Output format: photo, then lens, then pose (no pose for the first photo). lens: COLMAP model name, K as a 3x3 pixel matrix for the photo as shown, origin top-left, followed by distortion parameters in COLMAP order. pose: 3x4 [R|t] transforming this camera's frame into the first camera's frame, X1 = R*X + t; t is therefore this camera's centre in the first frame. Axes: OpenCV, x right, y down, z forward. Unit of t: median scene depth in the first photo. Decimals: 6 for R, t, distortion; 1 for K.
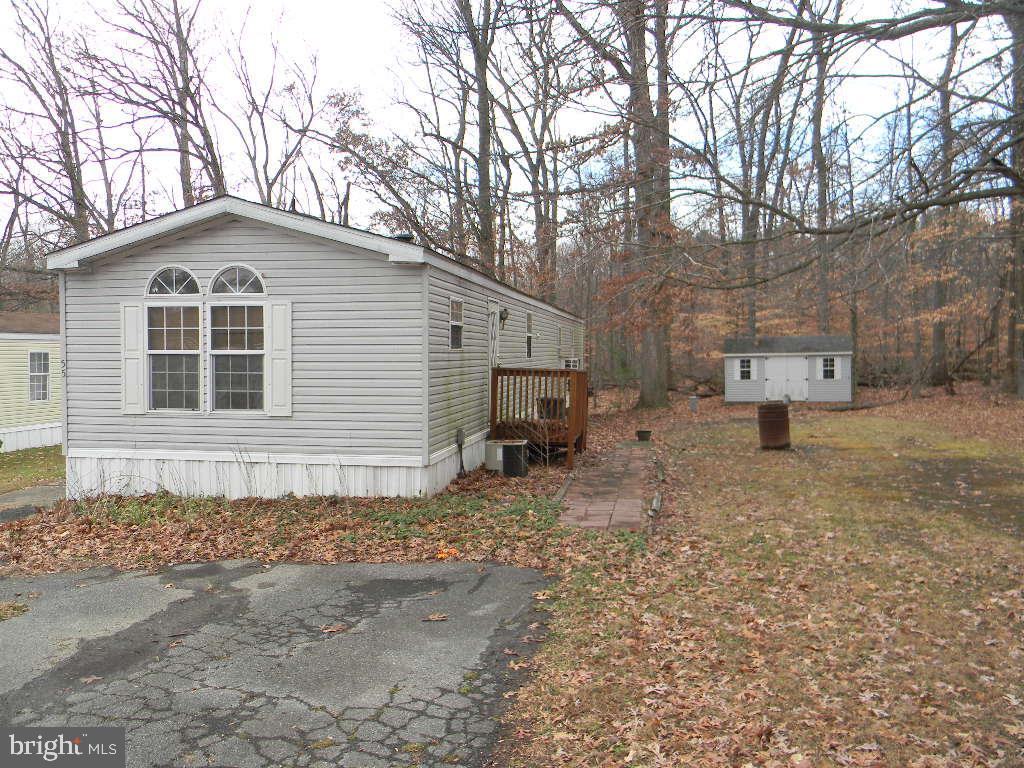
lens RADIAL K [[839.3, 0, 512.0], [0, 839.3, 384.0], [0, 0, 1]] dist [-0.000276, -0.000361]
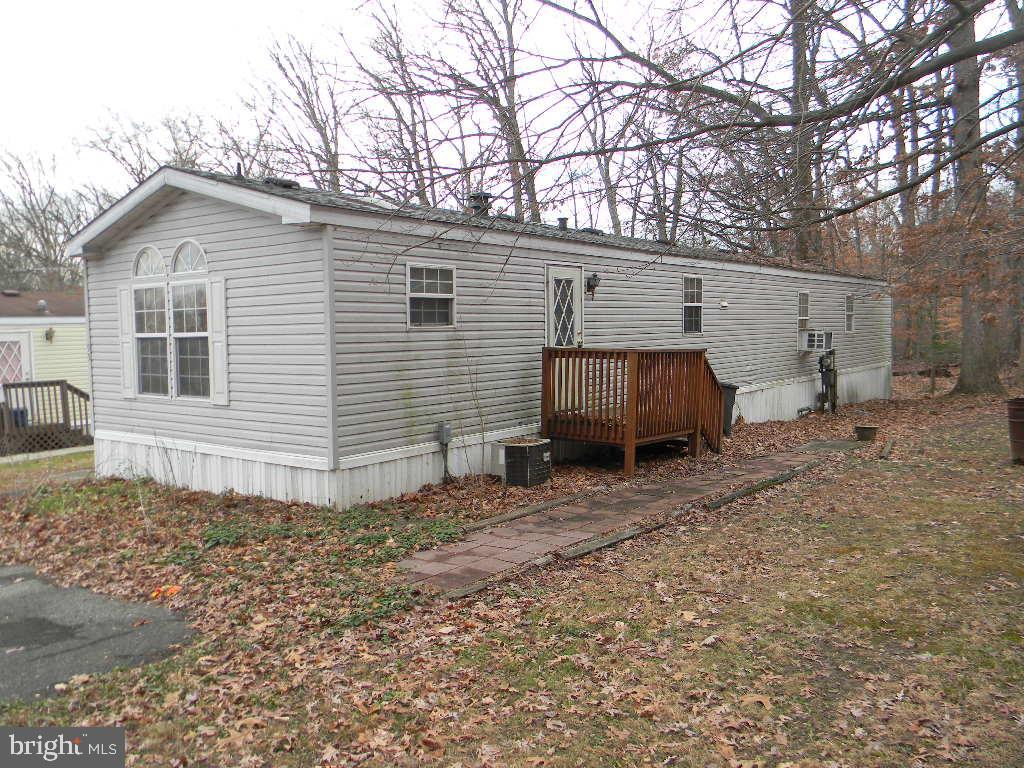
lens RADIAL K [[839.3, 0, 512.0], [0, 839.3, 384.0], [0, 0, 1]] dist [-0.000276, -0.000361]
pose [[0.884254, 0.014805, -0.466772, 0.420546], [0.000356, 0.999476, 0.032375, -0.013429], [0.467007, -0.028793, 0.883785, 0.339002]]
